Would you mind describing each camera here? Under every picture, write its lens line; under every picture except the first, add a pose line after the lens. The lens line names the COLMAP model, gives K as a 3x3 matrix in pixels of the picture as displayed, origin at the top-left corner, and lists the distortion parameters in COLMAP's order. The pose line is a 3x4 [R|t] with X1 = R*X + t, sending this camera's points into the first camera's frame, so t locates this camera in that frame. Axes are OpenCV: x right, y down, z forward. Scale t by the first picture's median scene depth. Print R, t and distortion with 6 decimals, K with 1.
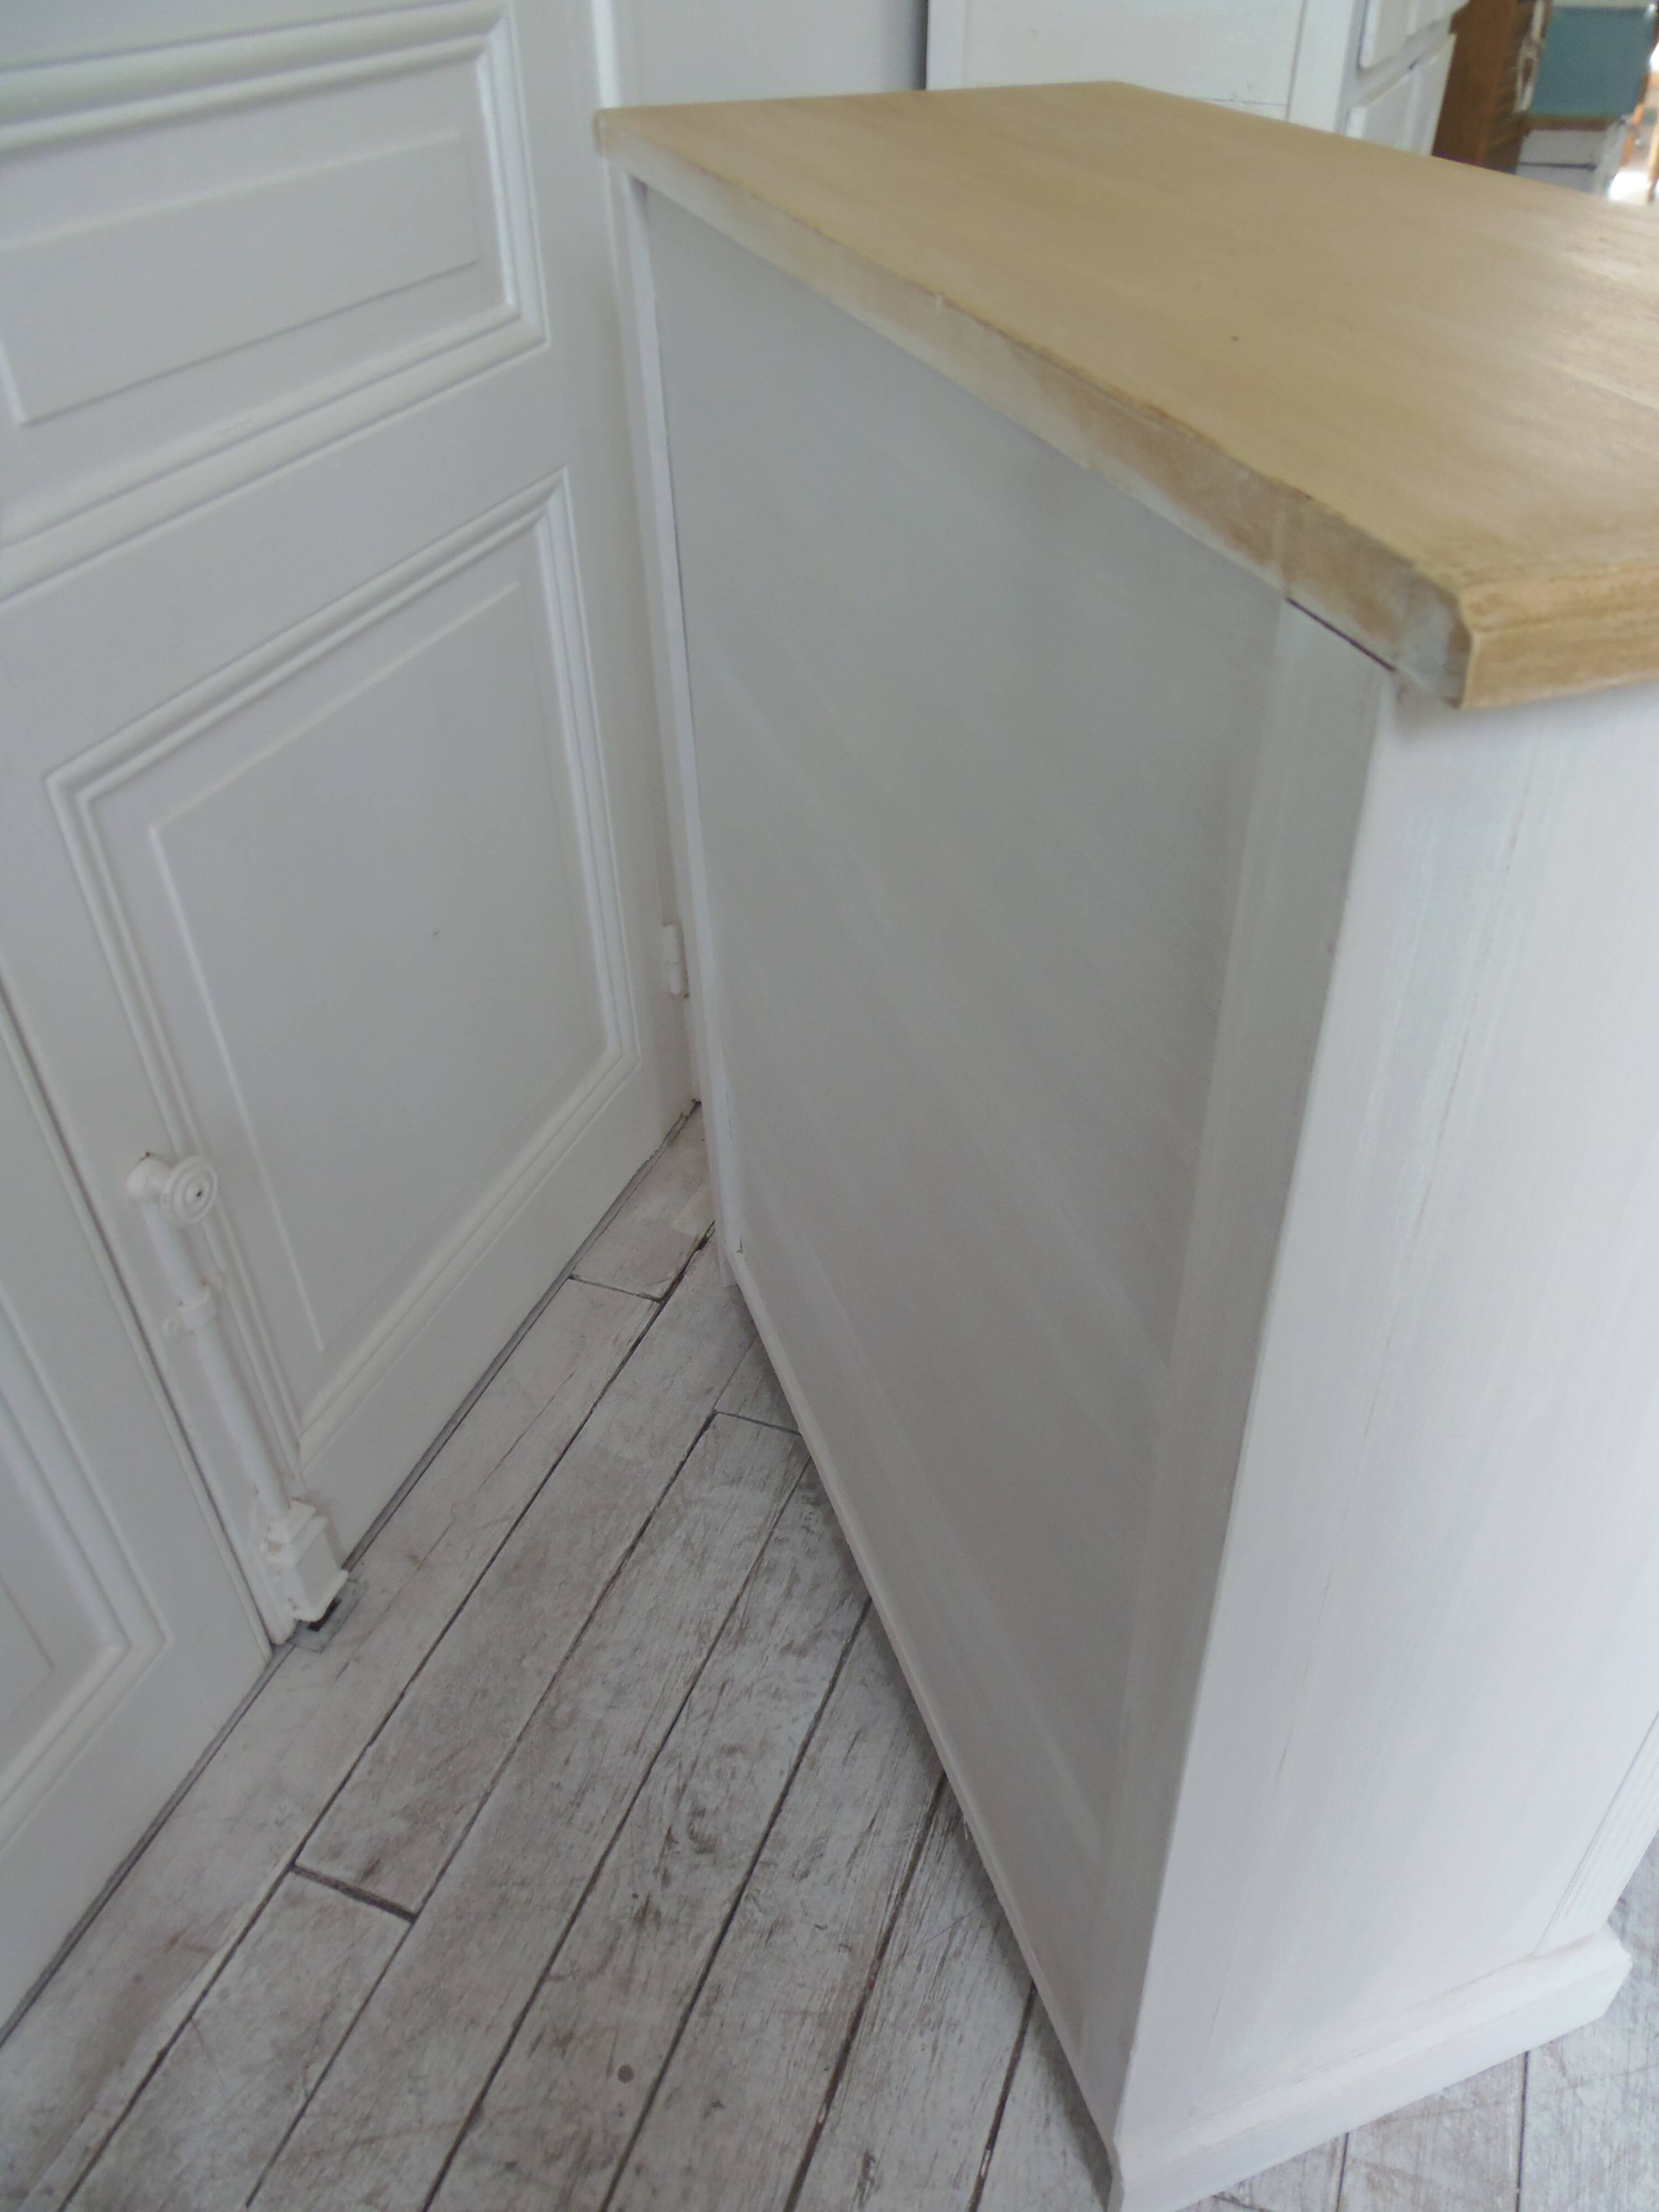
lens RADIAL K [[1616.6, 0, 851.7], [0, 1616.6, 1094.1], [0, 0, 1]] dist [-0.026173, -0.001460]
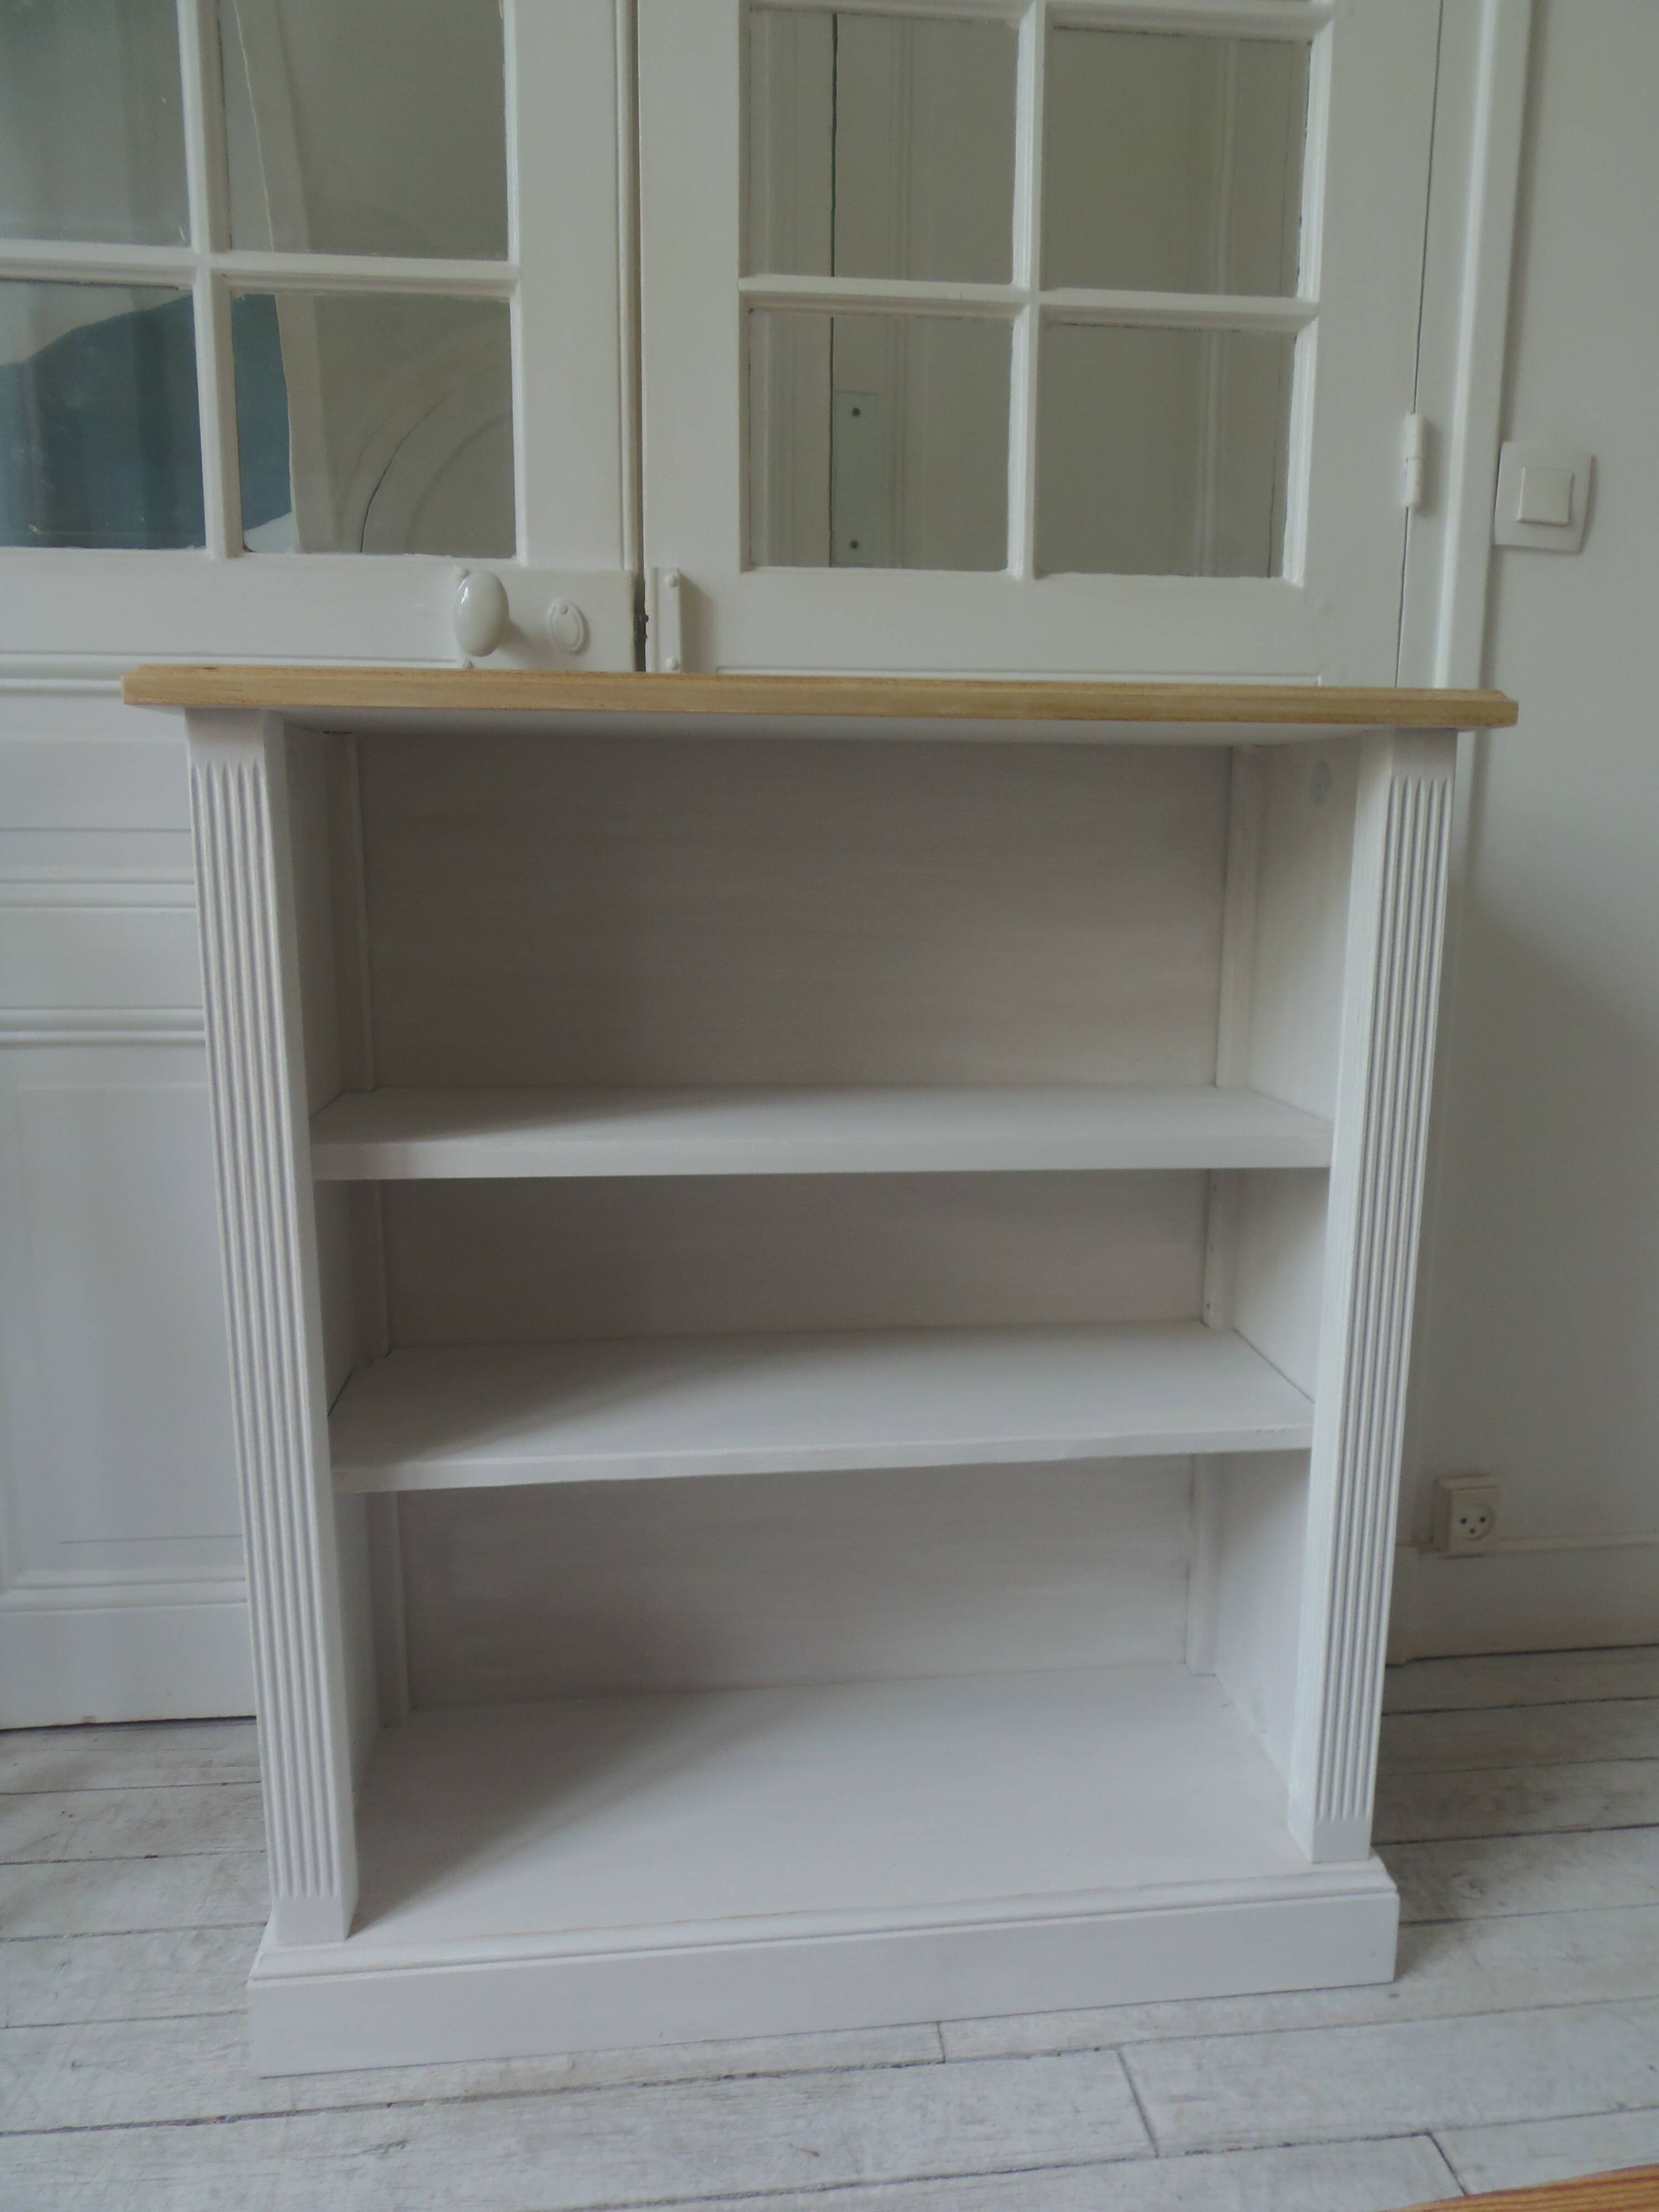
lens RADIAL K [[1582.7, 0, 863.8], [0, 1582.7, 1125.5], [0, 0, 1]] dist [-0.005237, -0.014651]
pose [[0.459078, 0.191449, -0.867522, 0.950025], [-0.554886, 0.824393, -0.111705, 0.011475], [0.693793, 0.532657, 0.484693, 0.285638]]
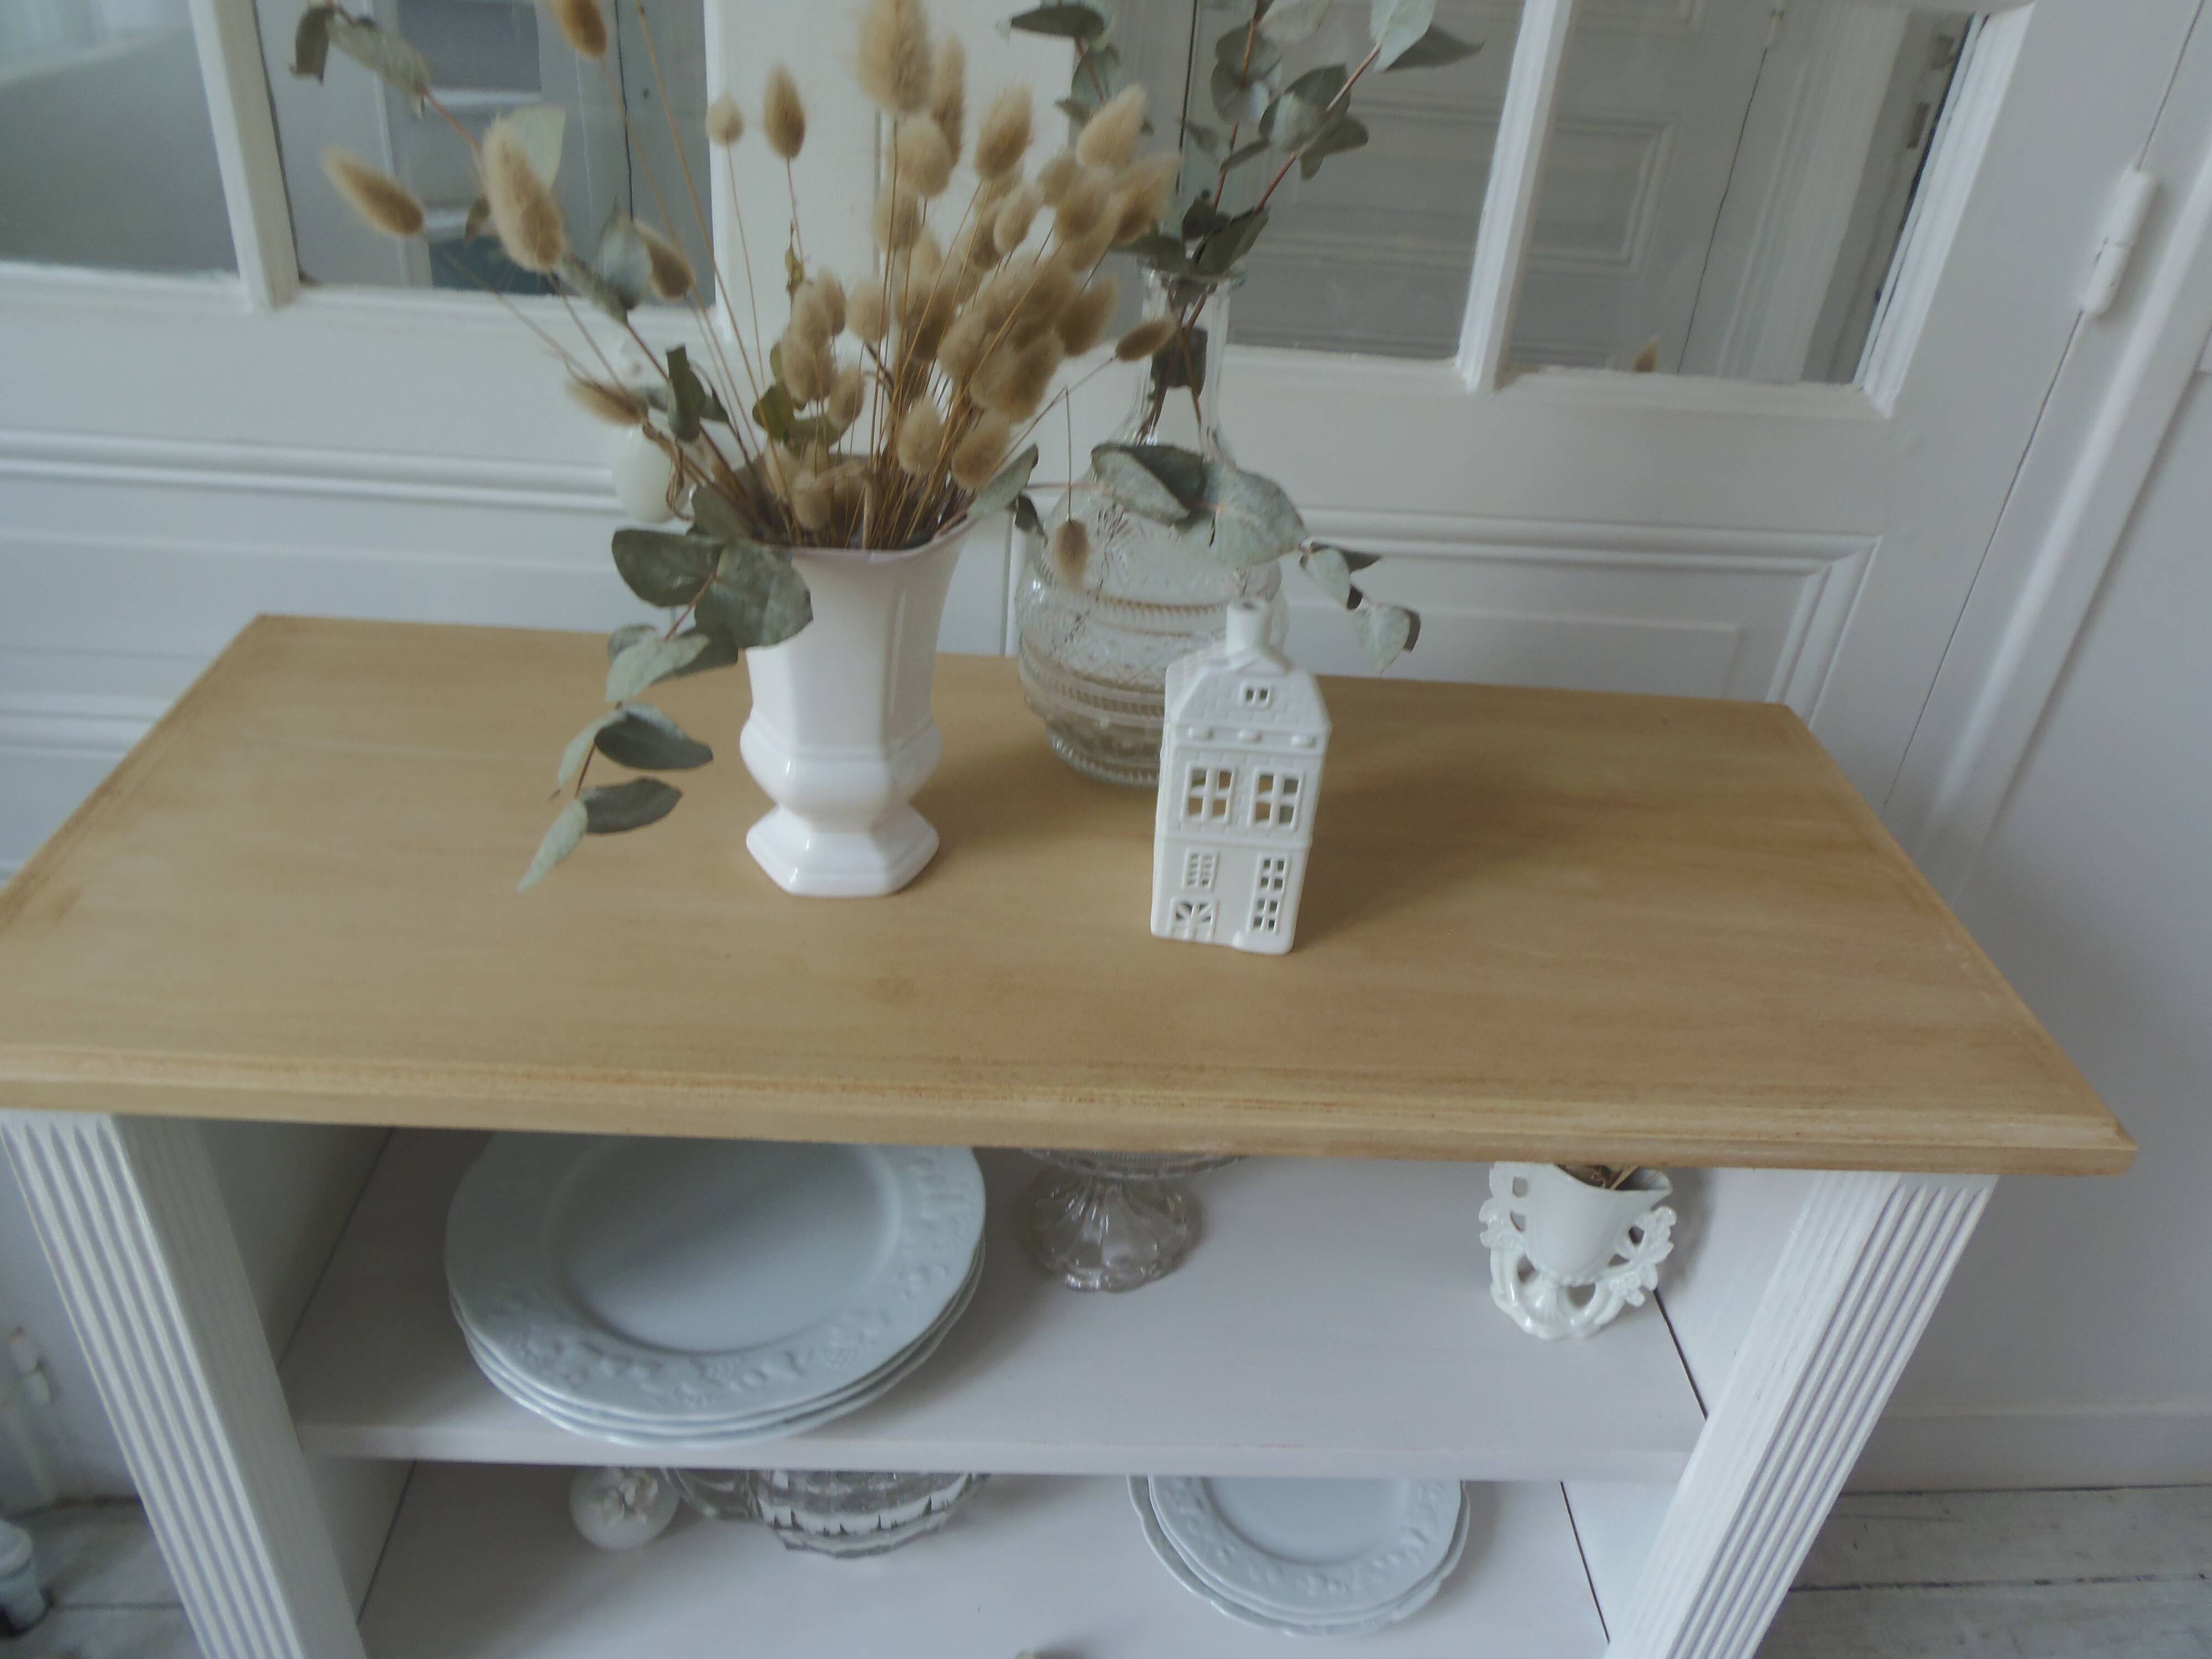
lens RADIAL K [[1582.7, 0, 1131.3], [0, 1582.7, 754.4], [0, 0, 1]] dist [-0.005237, -0.014651]
pose [[0.411687, 0.521677, -0.747240, 0.412066], [-0.626430, 0.757517, 0.183724, -0.521704], [0.661891, 0.392457, 0.638654, 0.154181]]
